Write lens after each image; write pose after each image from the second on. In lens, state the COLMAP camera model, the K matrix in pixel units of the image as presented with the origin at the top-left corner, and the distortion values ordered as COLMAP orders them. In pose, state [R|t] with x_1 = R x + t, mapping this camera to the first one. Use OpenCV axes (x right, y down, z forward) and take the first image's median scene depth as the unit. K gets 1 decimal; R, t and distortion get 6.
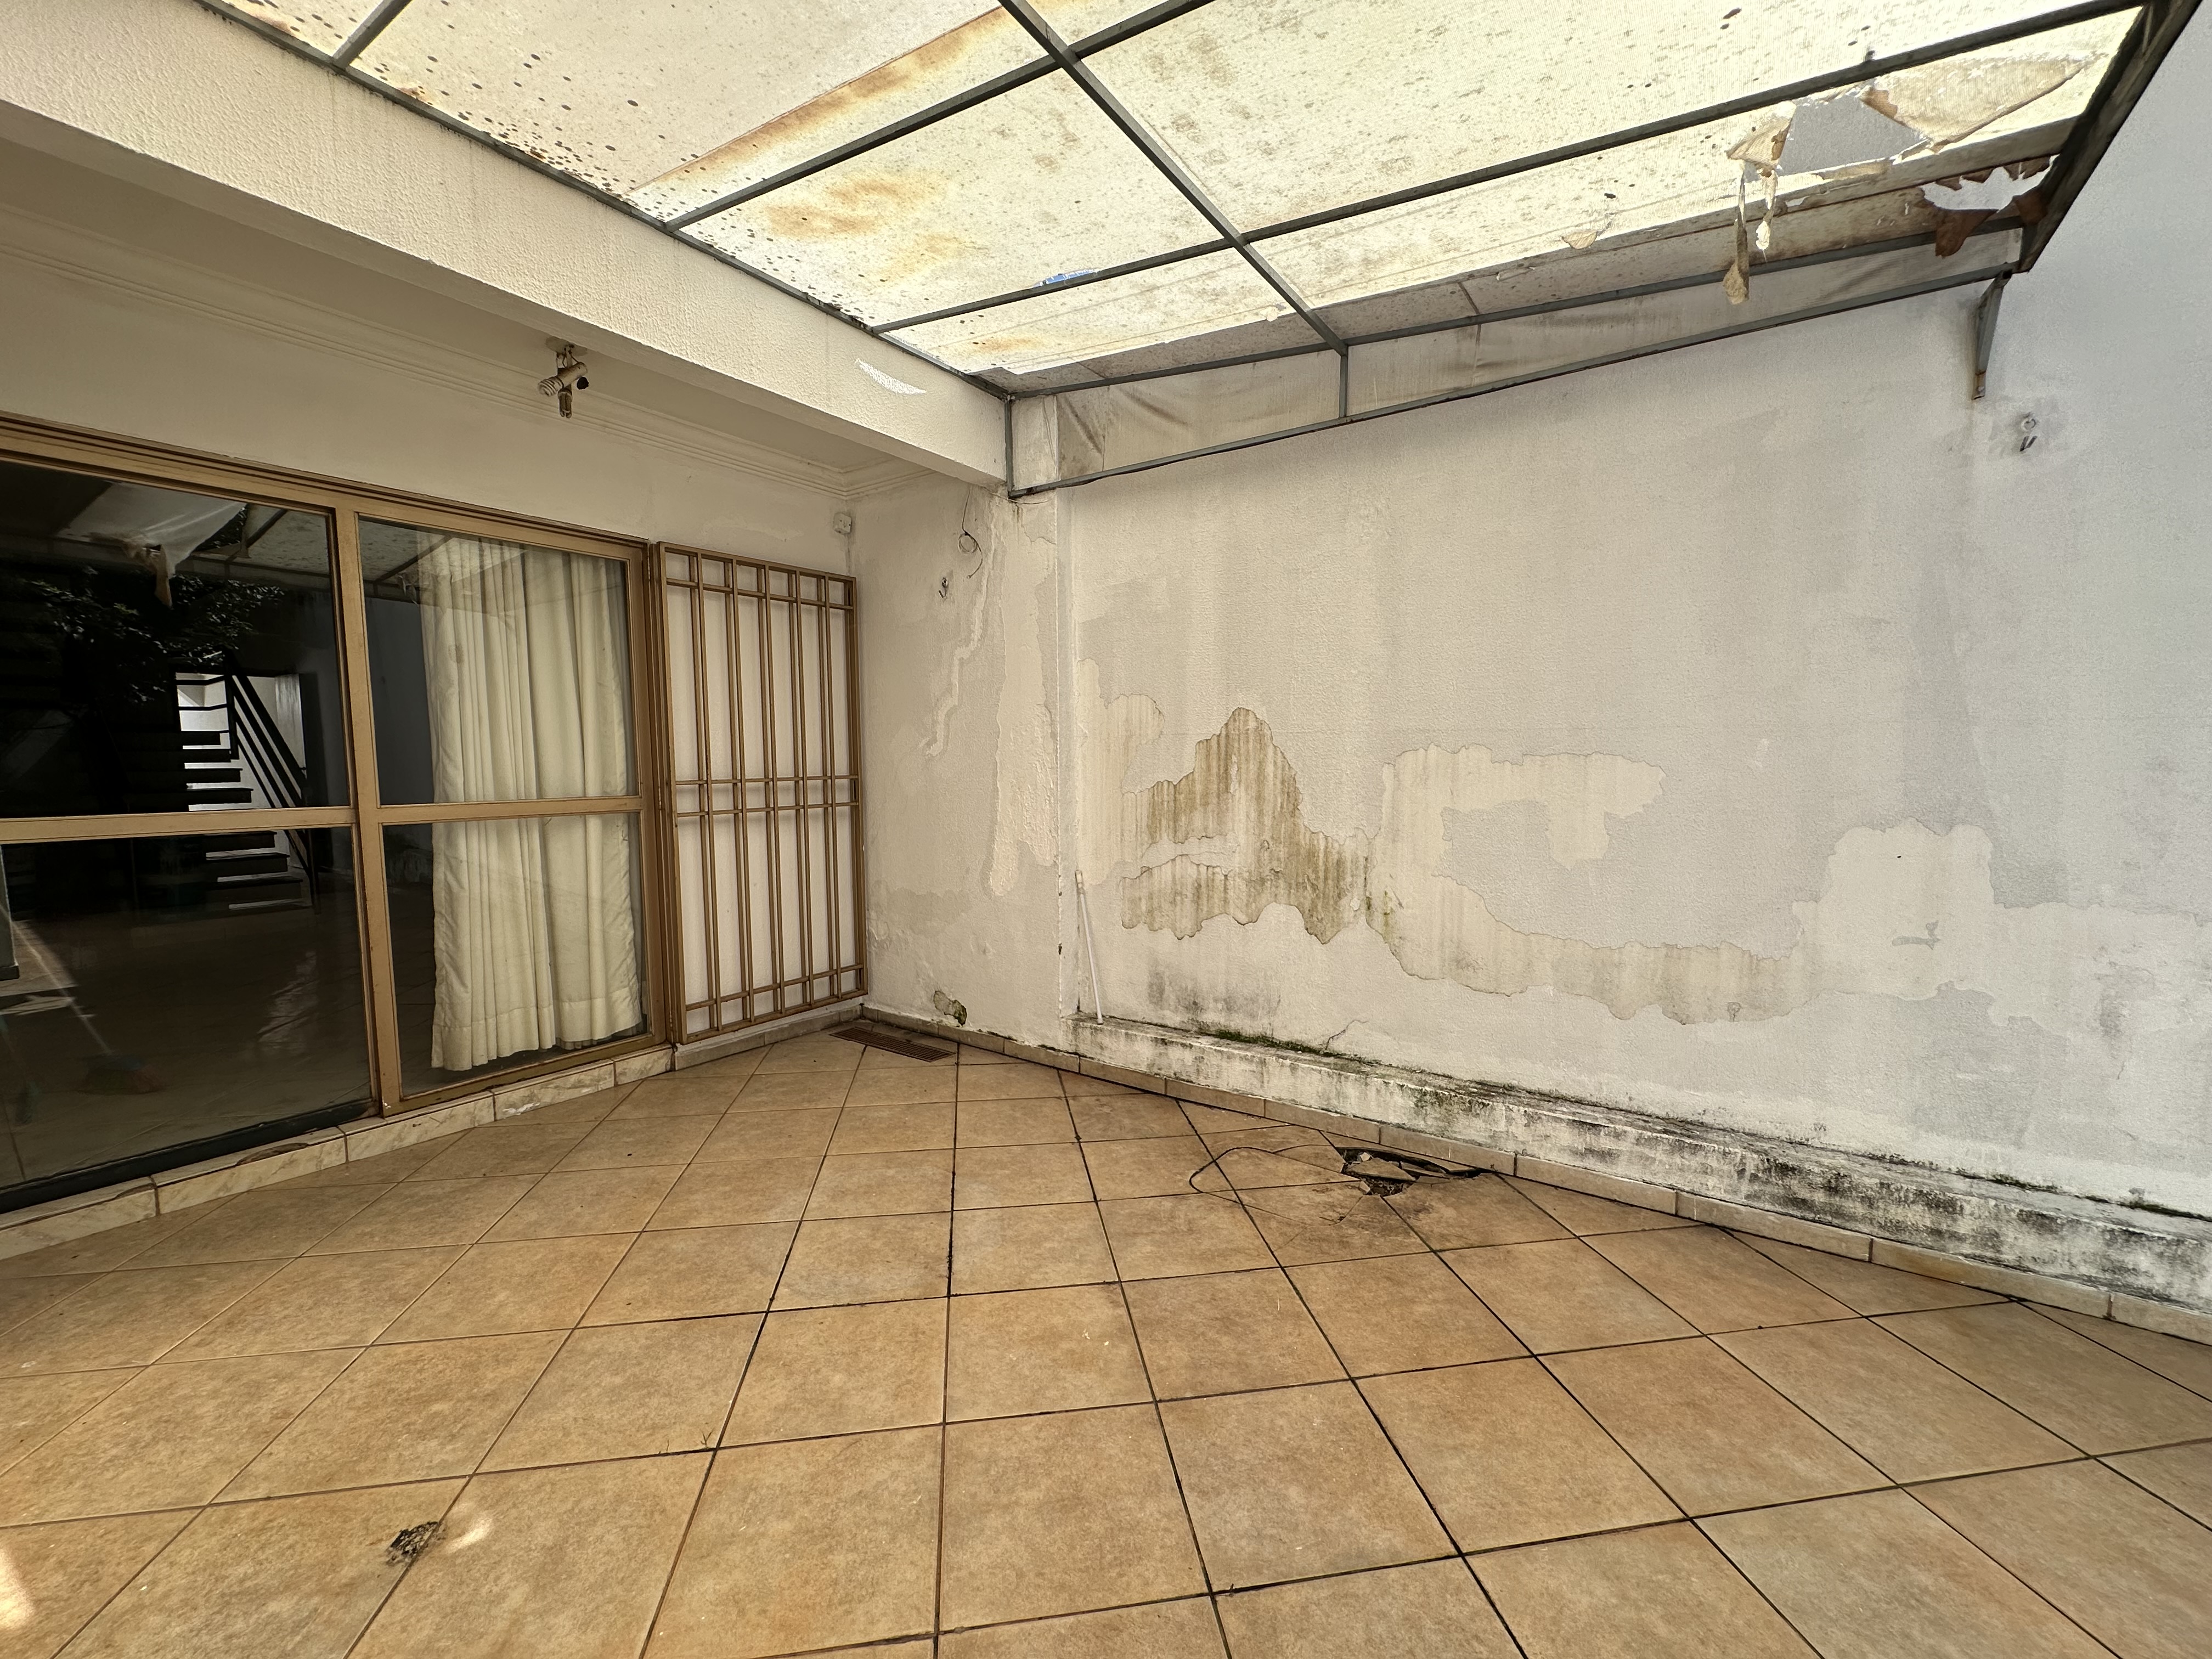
lens RADIAL K [[884.7, 0, 1106.3], [0, 884.7, 826.8], [0, 0, 1]] dist [-0.001684, 0.000250]
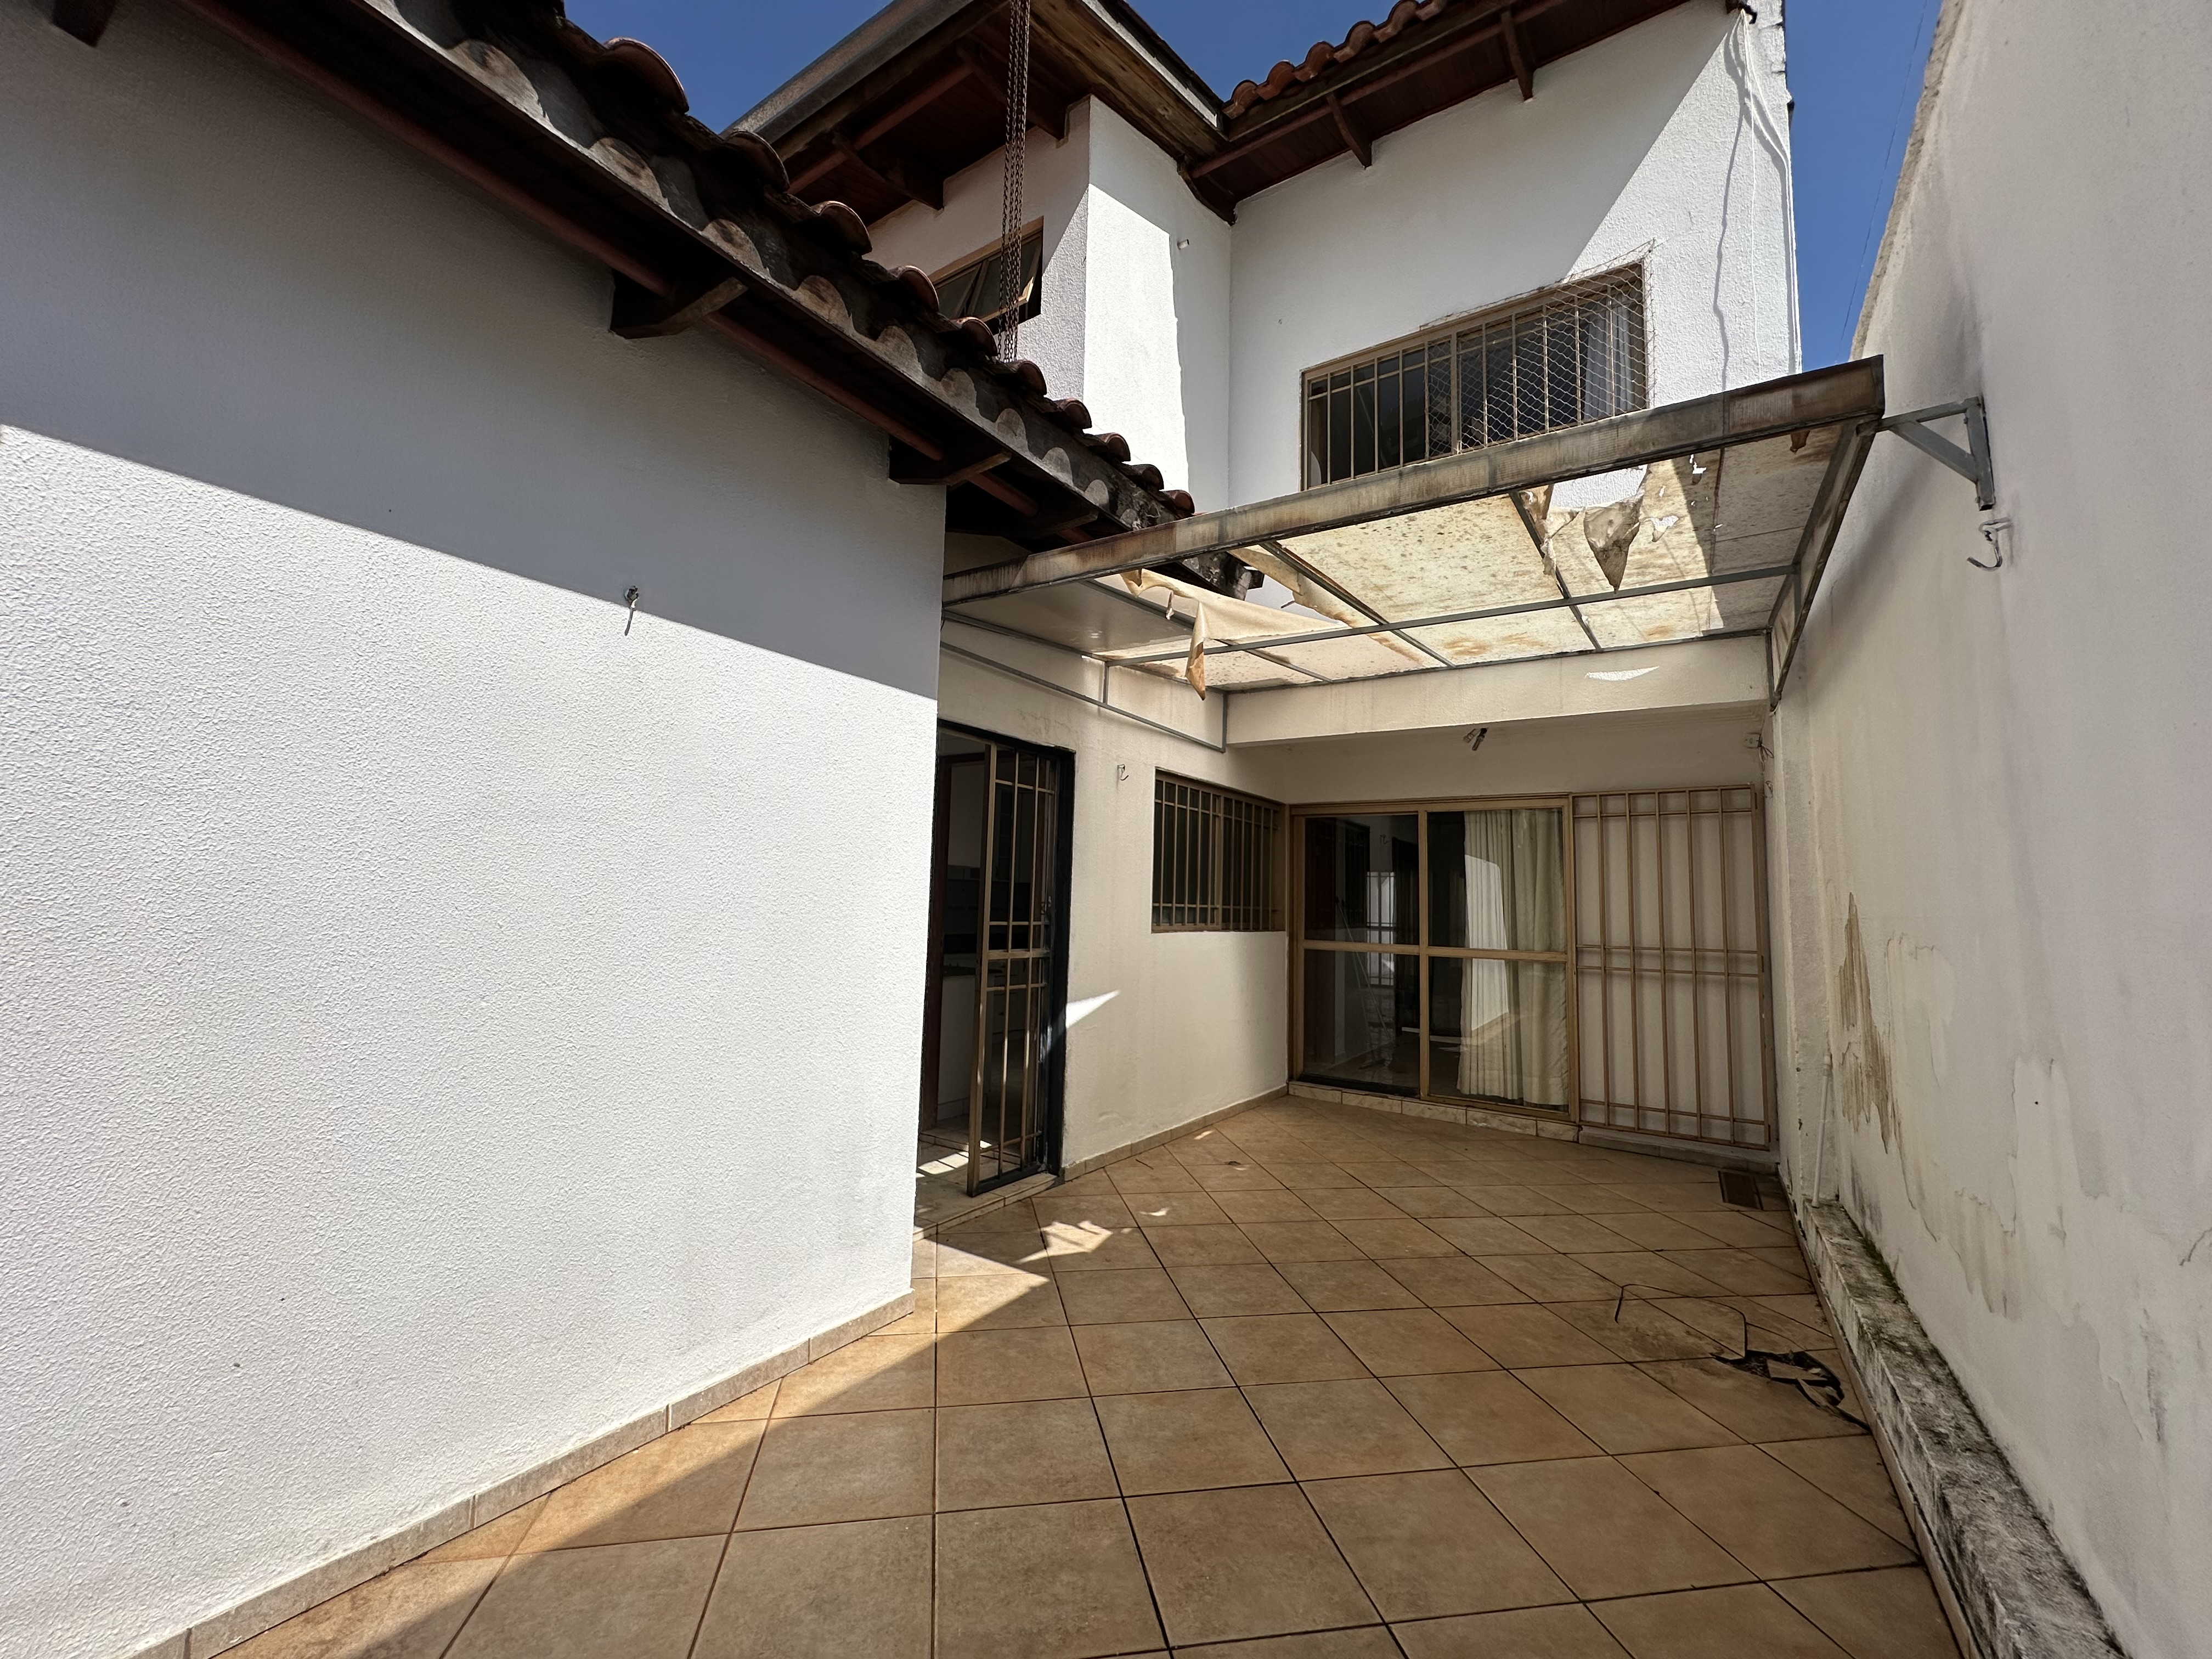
lens RADIAL K [[884.7, 0, 1106.3], [0, 884.7, 826.8], [0, 0, 1]] dist [-0.001684, 0.000250]
pose [[0.029239, -0.087854, -0.995704, 1.262848], [-0.110182, 0.989777, -0.090566, -0.031222], [0.993481, 0.112357, 0.019261, 0.168894]]
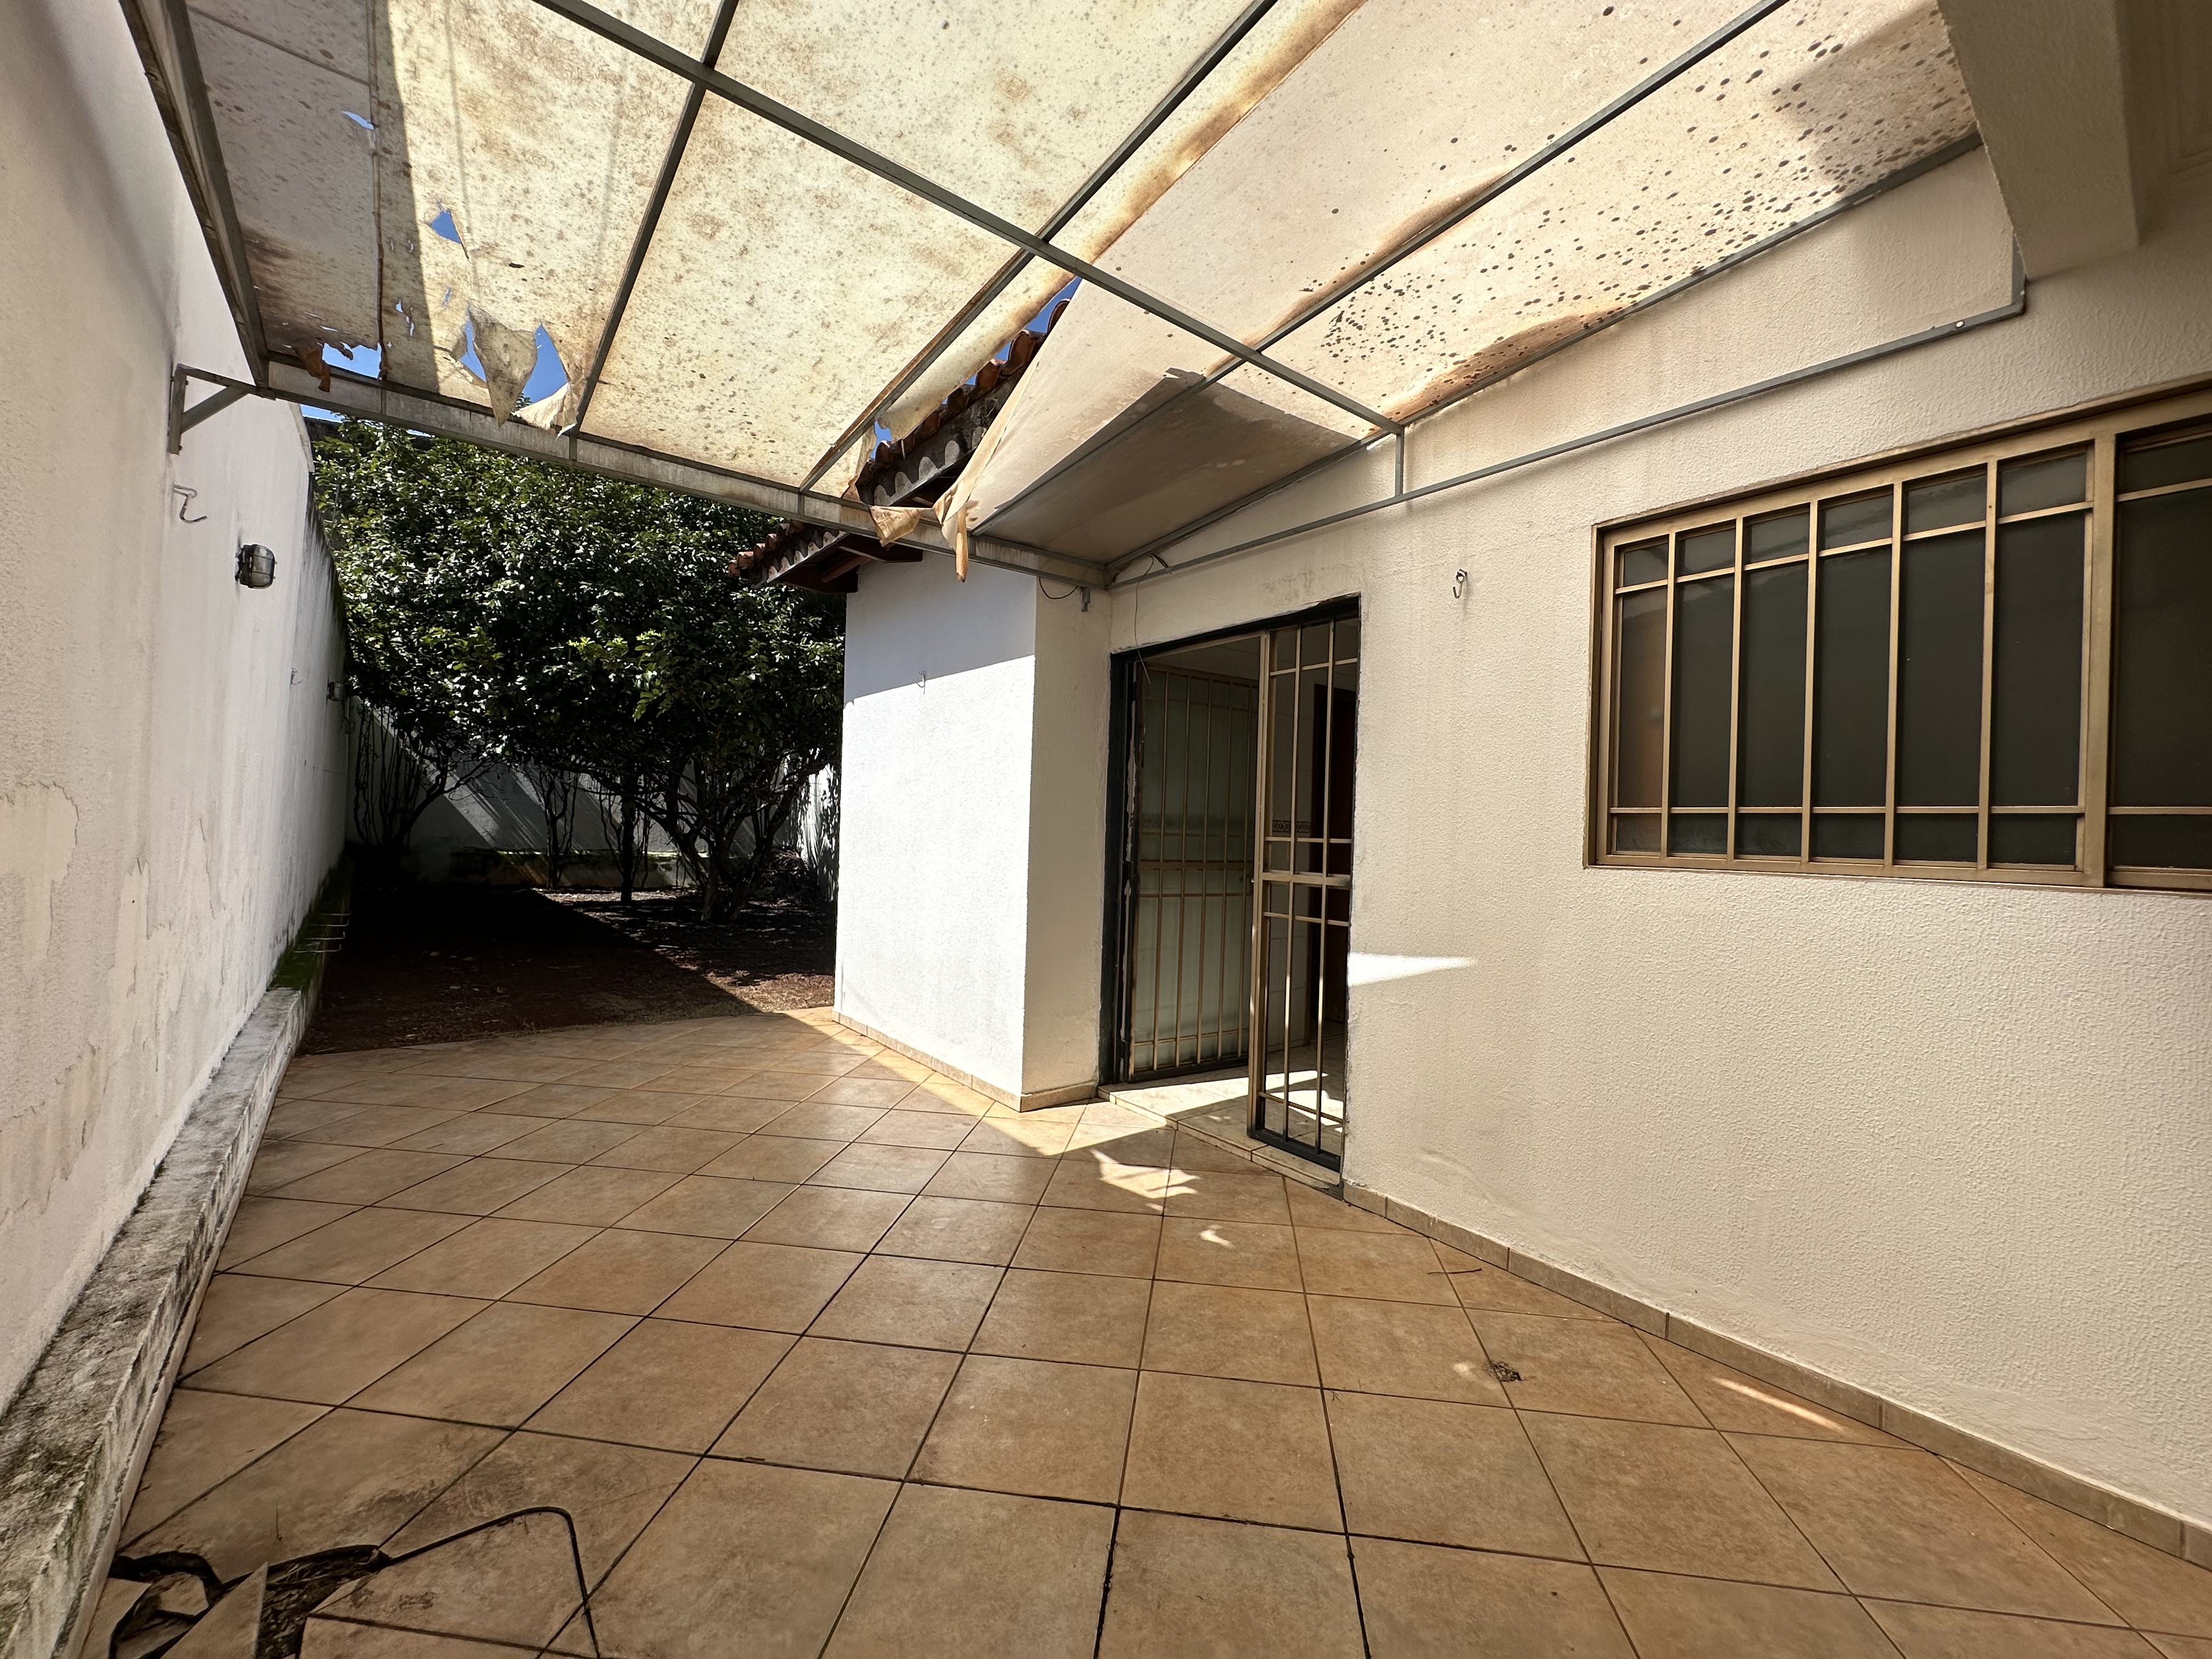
lens RADIAL K [[884.7, 0, 1106.3], [0, 884.7, 826.8], [0, 0, 1]] dist [-0.001684, 0.000250]
pose [[-0.958426, -0.024456, 0.284293, -0.274785], [-0.003241, 0.997189, 0.074854, -0.092505], [-0.285324, 0.070821, -0.955811, 1.252130]]
